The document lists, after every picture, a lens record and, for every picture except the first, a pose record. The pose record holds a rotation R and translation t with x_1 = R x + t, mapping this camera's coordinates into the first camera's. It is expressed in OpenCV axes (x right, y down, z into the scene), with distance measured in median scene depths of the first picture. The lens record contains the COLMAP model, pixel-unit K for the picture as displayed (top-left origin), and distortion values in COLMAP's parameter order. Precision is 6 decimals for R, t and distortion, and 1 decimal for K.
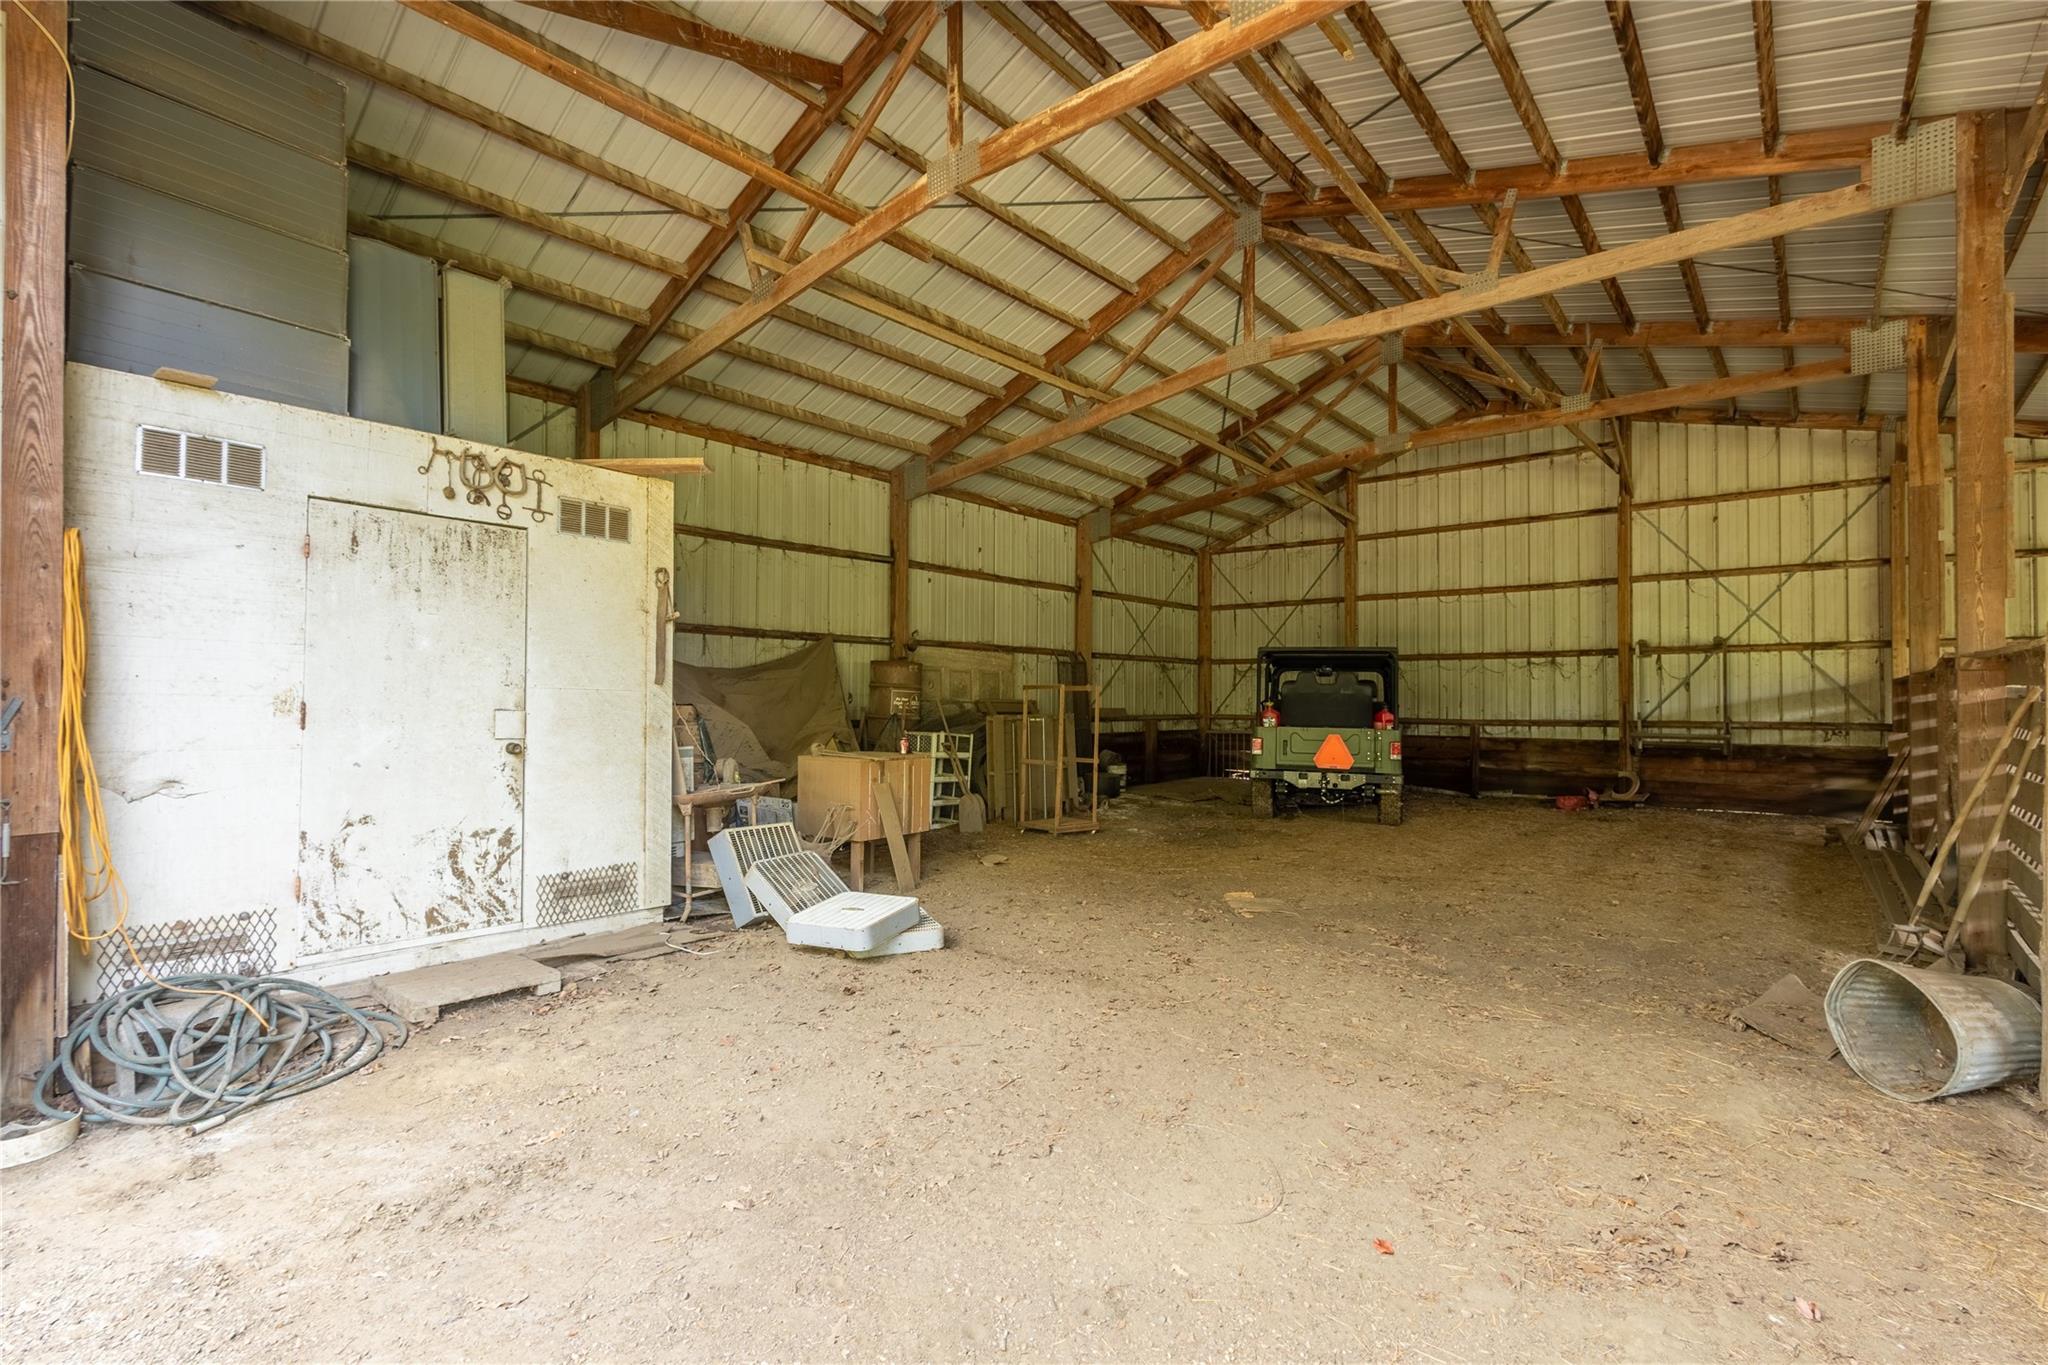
lens RADIAL K [[940.5, 0, 1022.8], [0, 940.5, 686.0], [0, 0, 1]] dist [0.008959, -0.001492]
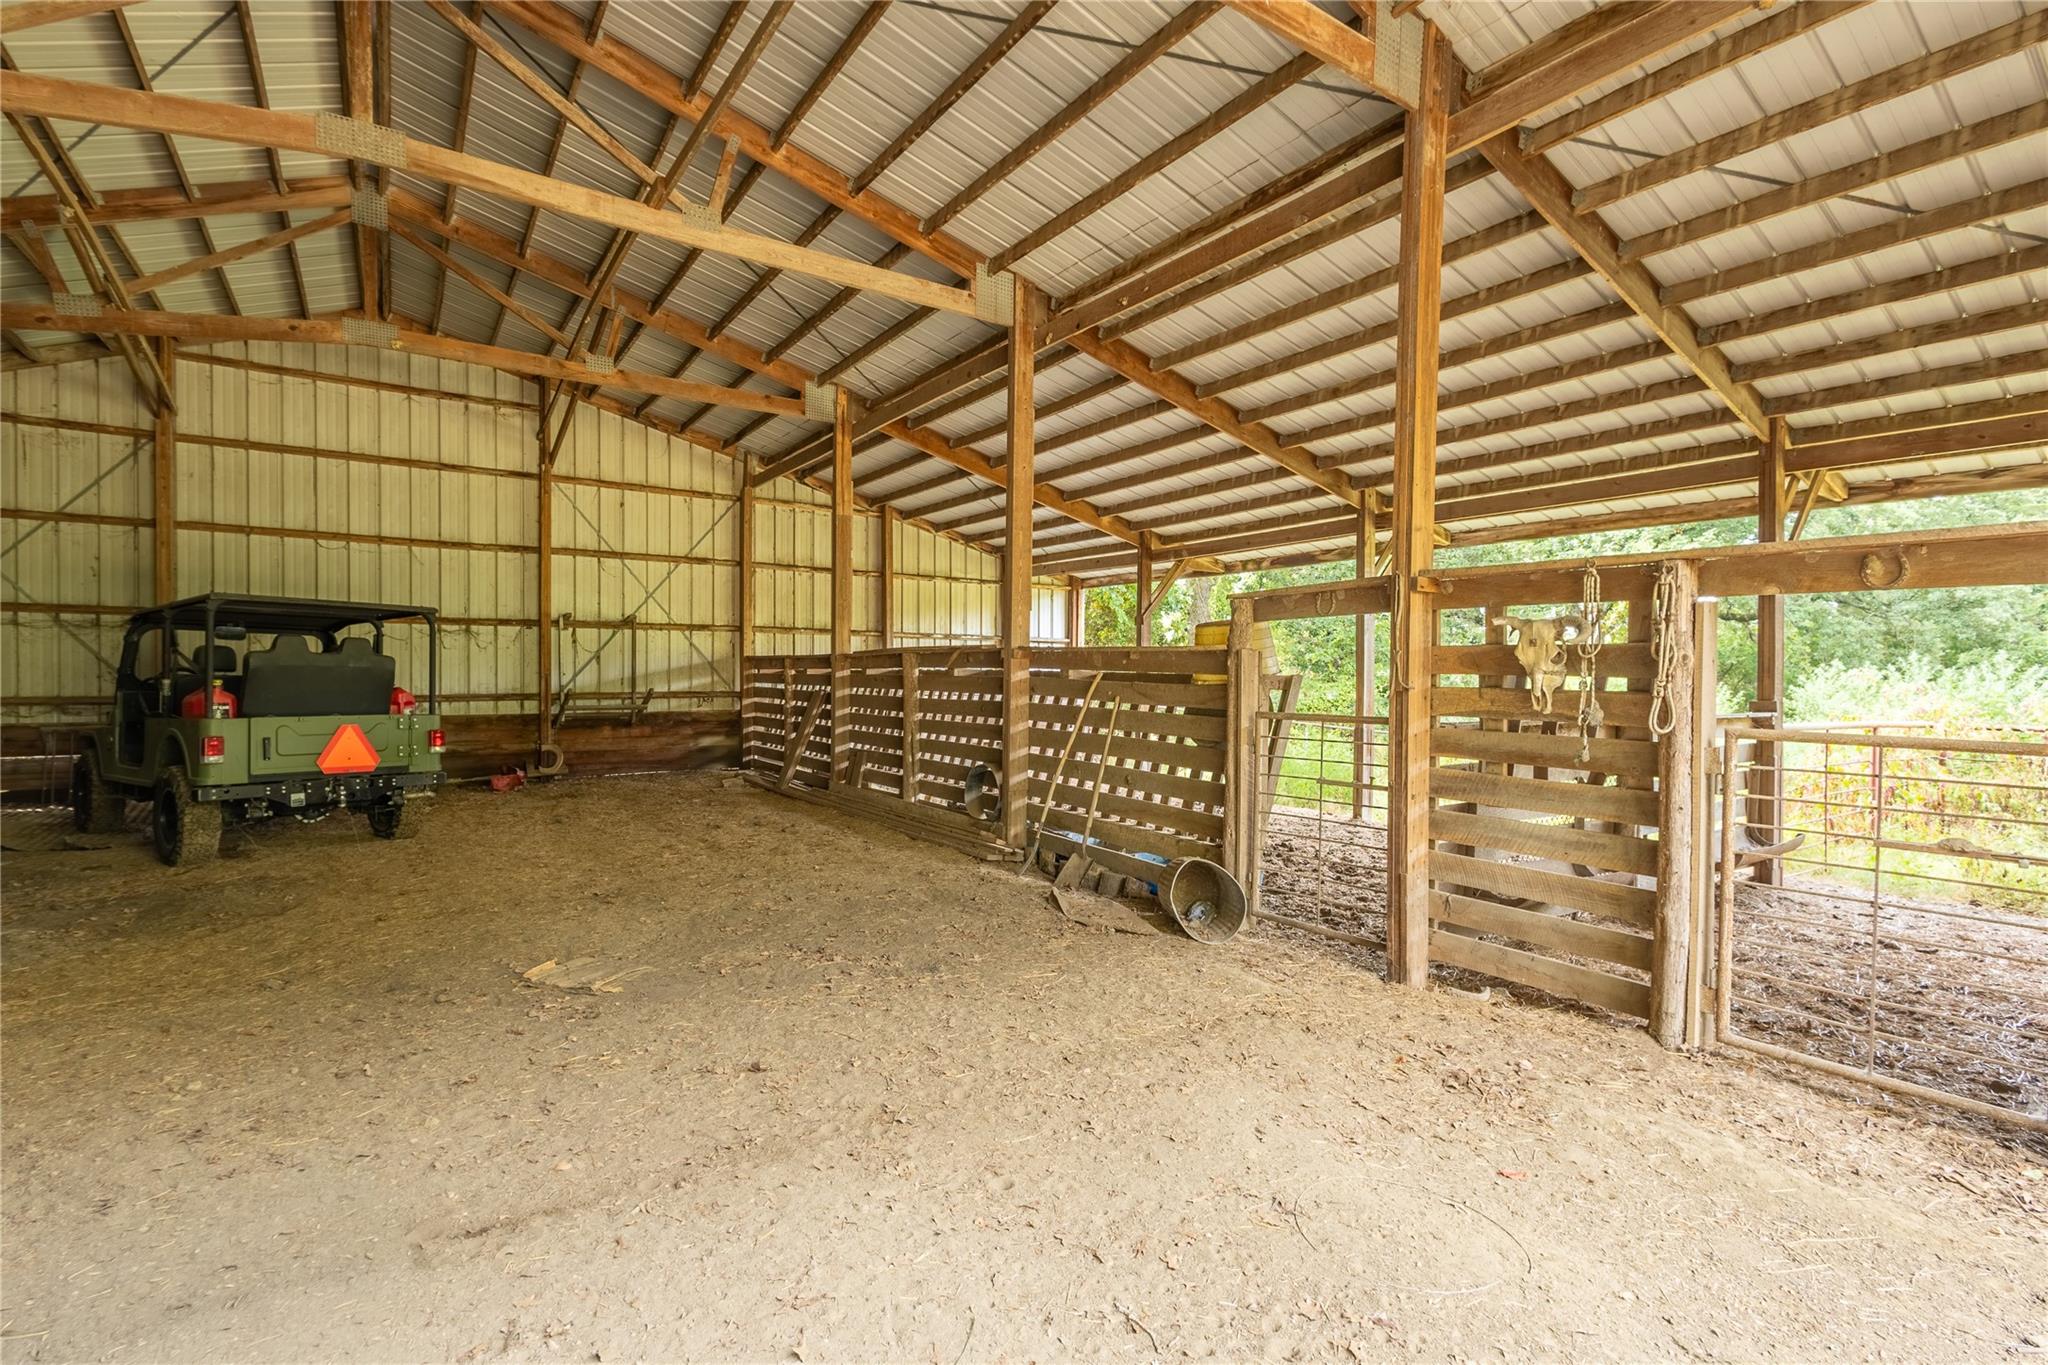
lens RADIAL K [[940.5, 0, 1023.0], [0, 940.5, 688.3], [0, 0, 1]] dist [0.008959, -0.001492]
pose [[0.270763, -0.019122, 0.962456, -0.179182], [-0.019714, 0.999483, 0.025404, -0.003688], [-0.962444, -0.025852, 0.270246, 0.259615]]
